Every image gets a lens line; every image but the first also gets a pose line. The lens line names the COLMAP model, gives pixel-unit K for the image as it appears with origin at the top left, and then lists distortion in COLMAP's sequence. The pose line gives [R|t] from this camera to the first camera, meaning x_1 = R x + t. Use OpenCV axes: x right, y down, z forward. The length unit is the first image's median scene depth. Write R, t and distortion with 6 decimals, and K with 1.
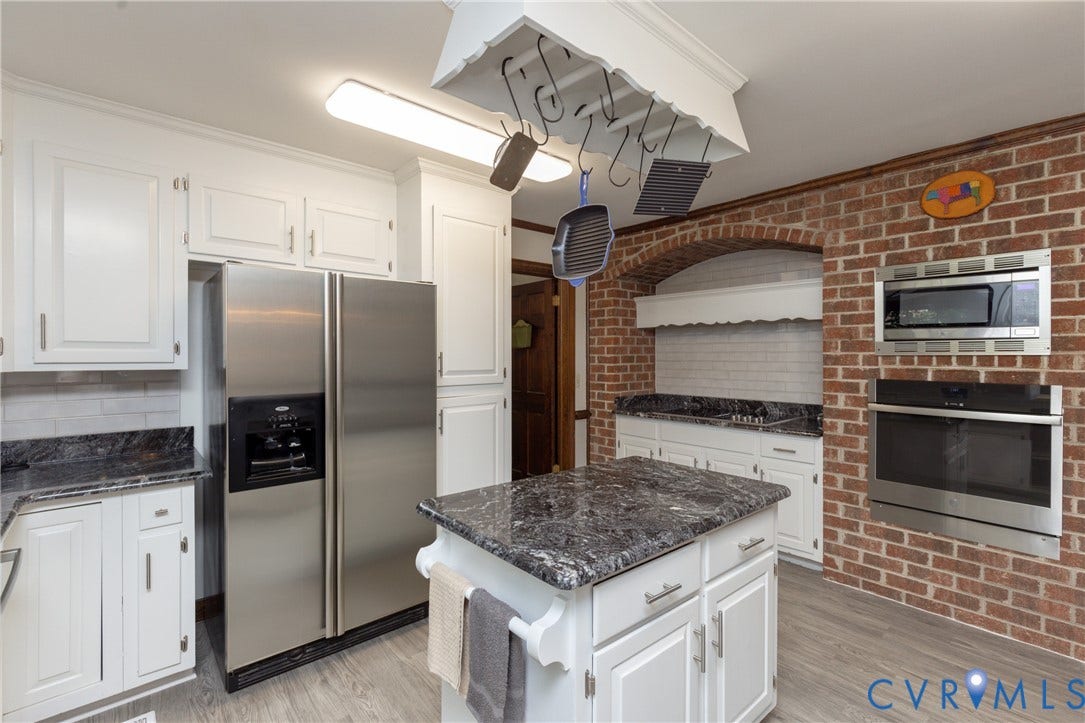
lens RADIAL K [[492.8, 0, 539.0], [0, 492.8, 355.7], [0, 0, 1]] dist [-0.005038, -0.001809]
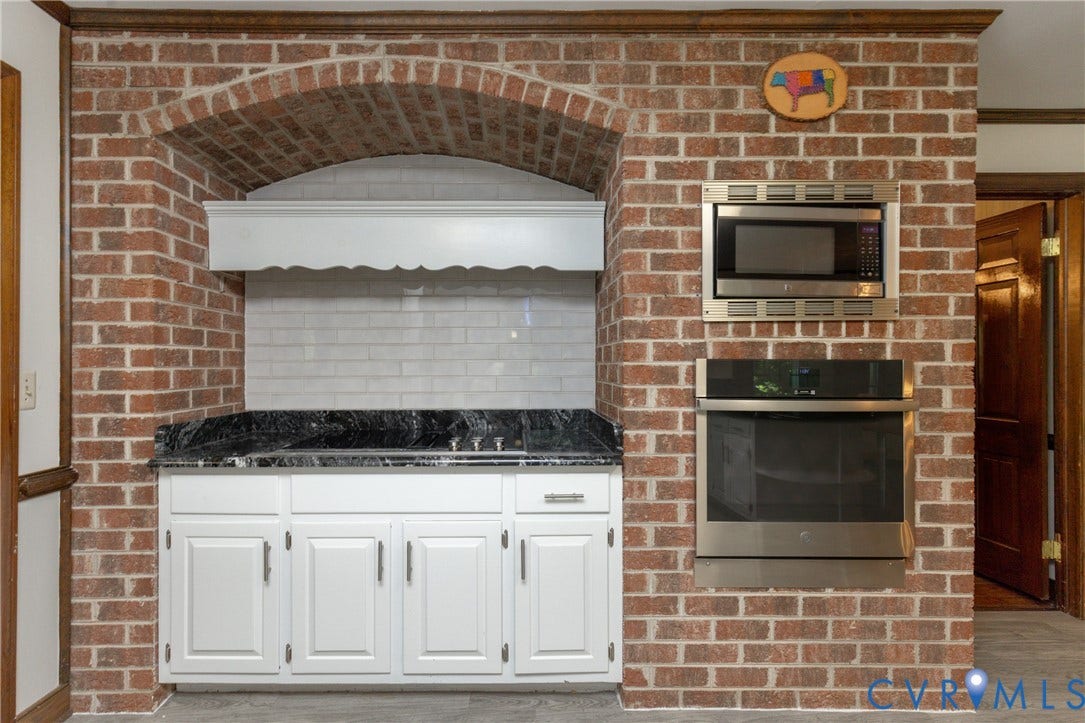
lens RADIAL K [[527.7, 0, 539.8], [0, 527.7, 357.7], [0, 0, 1]] dist [0.006209, -0.001099]
pose [[0.655224, 0.005116, 0.755417, 0.044379], [0.005341, 0.999921, -0.011404, 0.048996], [-0.755416, 0.011507, 0.655145, 0.680957]]
